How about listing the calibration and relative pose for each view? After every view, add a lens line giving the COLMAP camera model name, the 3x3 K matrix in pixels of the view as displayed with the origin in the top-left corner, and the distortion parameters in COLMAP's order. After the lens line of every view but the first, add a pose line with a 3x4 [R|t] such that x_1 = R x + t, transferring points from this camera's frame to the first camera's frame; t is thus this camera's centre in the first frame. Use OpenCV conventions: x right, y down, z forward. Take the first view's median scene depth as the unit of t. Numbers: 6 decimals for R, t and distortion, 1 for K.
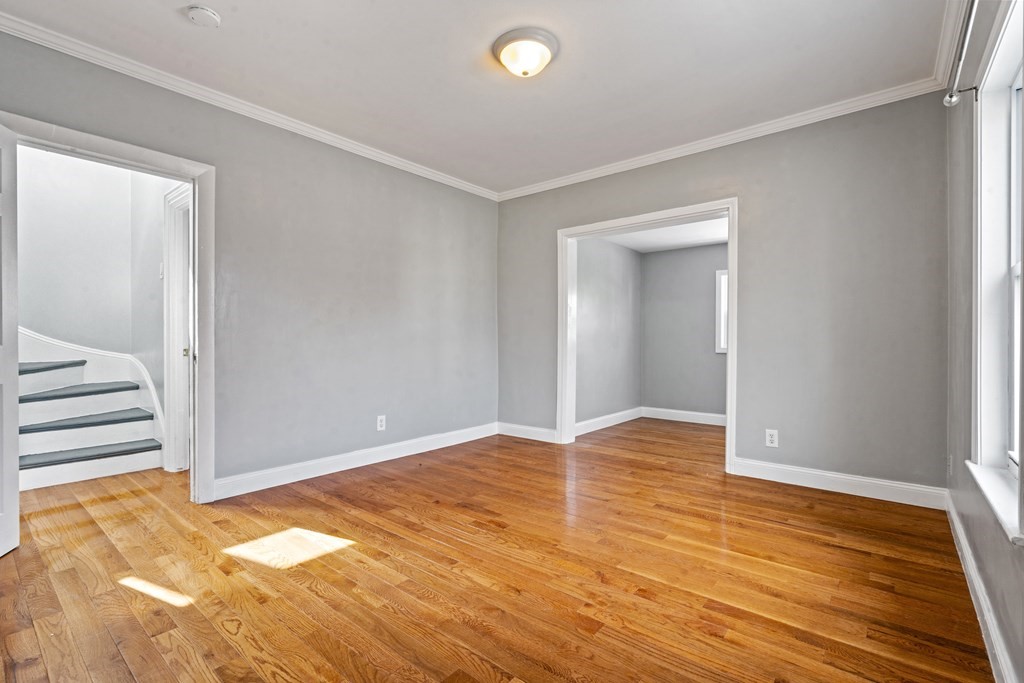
lens RADIAL K [[466.8, 0, 514.0], [0, 466.8, 340.2], [0, 0, 1]] dist [-0.006910, 0.000527]
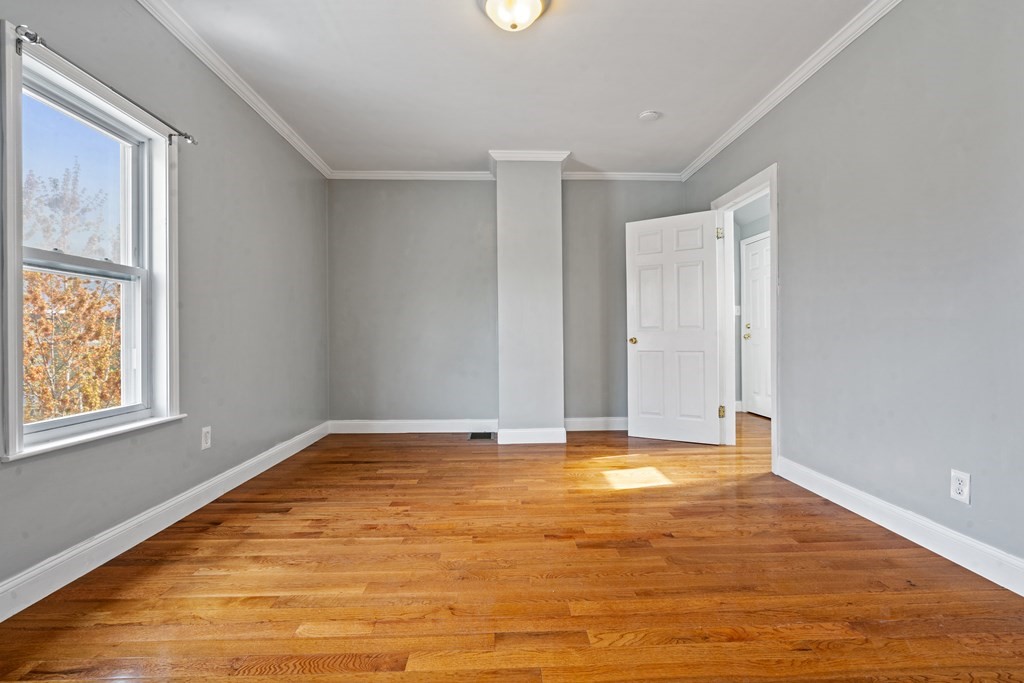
lens RADIAL K [[466.8, 0, 509.6], [0, 466.8, 339.9], [0, 0, 1]] dist [-0.006910, 0.000527]
pose [[-0.756628, 0.007281, -0.653805, 0.652823], [0.004053, 0.999971, 0.006445, 0.031191], [0.653832, 0.002227, -0.756636, 1.761513]]
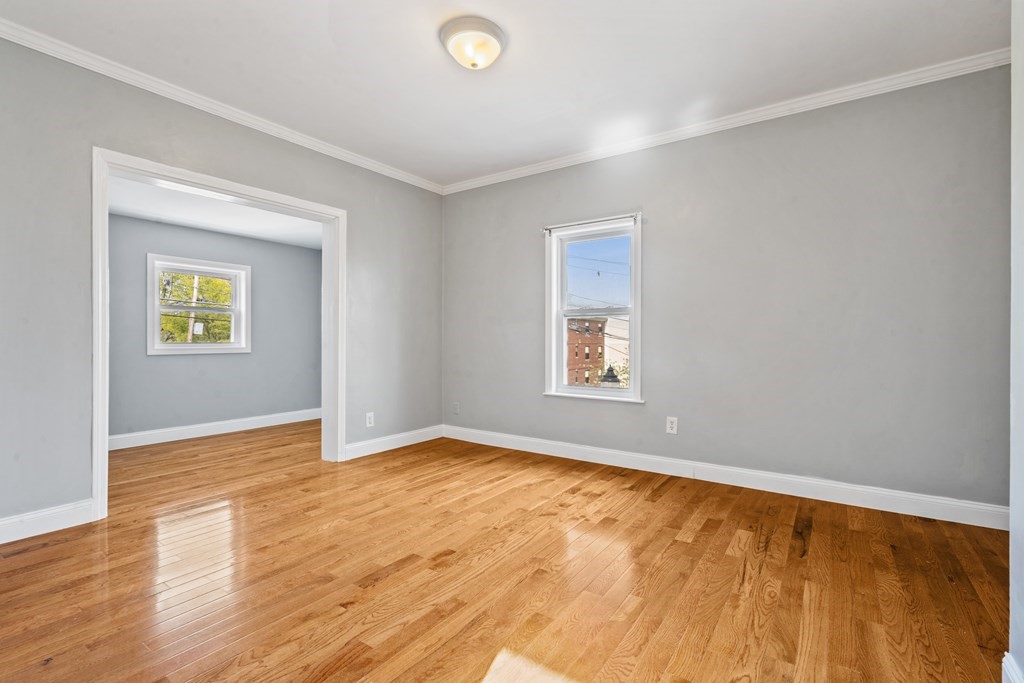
lens RADIAL K [[466.8, 0, 509.6], [0, 466.8, 337.8], [0, 0, 1]] dist [-0.006910, 0.000527]
pose [[-0.078393, 0.003497, 0.996916, -0.995930], [-0.000451, 0.999994, -0.003543, -0.000427], [-0.996922, -0.000728, -0.078391, 1.050022]]
